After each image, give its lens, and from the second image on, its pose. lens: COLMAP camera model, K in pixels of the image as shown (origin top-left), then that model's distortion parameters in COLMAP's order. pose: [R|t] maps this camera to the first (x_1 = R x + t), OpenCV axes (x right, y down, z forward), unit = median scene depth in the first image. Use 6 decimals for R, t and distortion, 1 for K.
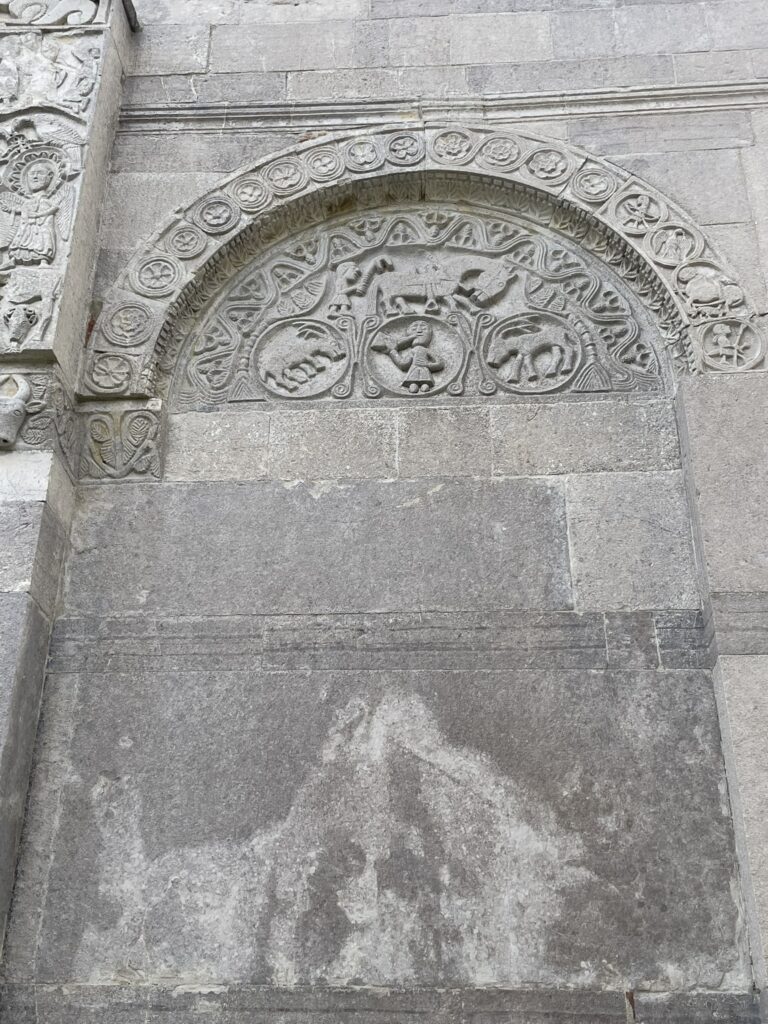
lens RADIAL K [[1205.7, 0, 381.9], [0, 1205.7, 510.1], [0, 0, 1]] dist [0.052204, 0.000000]
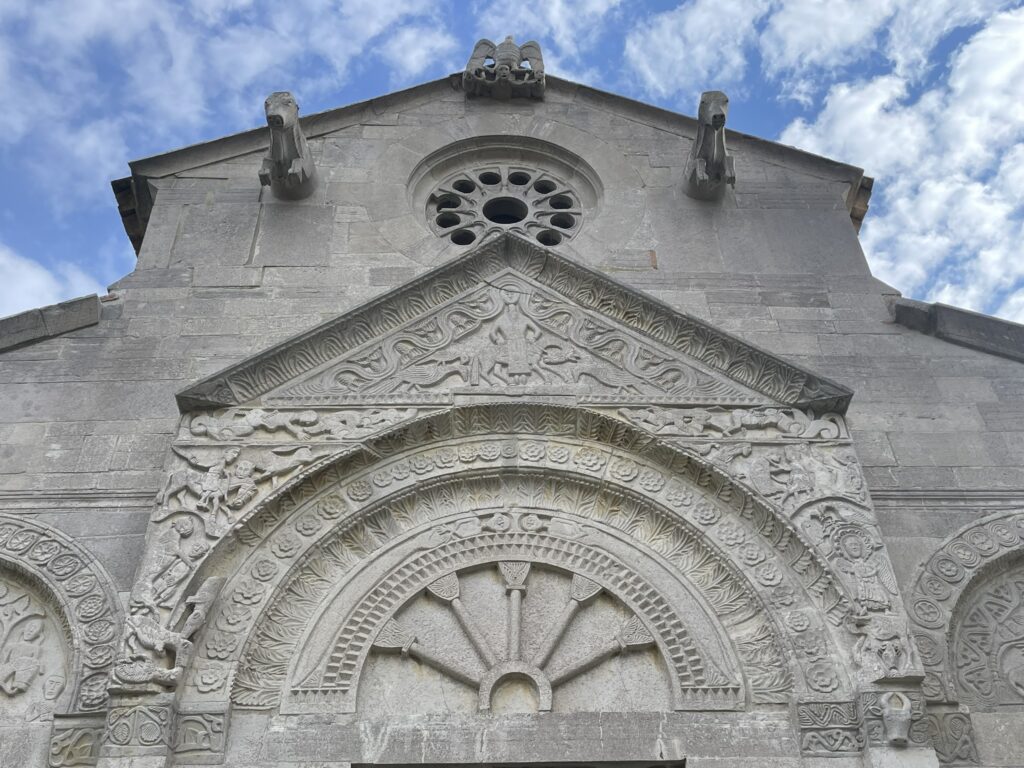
lens RADIAL K [[1037.1, 0, 515.3], [0, 1037.1, 380.6], [0, 0, 1]] dist [0.054083, 0.000000]
pose [[0.996795, 0.029787, 0.074244, -0.810533], [-0.009211, 0.964655, -0.263357, -0.126199], [-0.079465, 0.261829, 0.961837, -0.283824]]
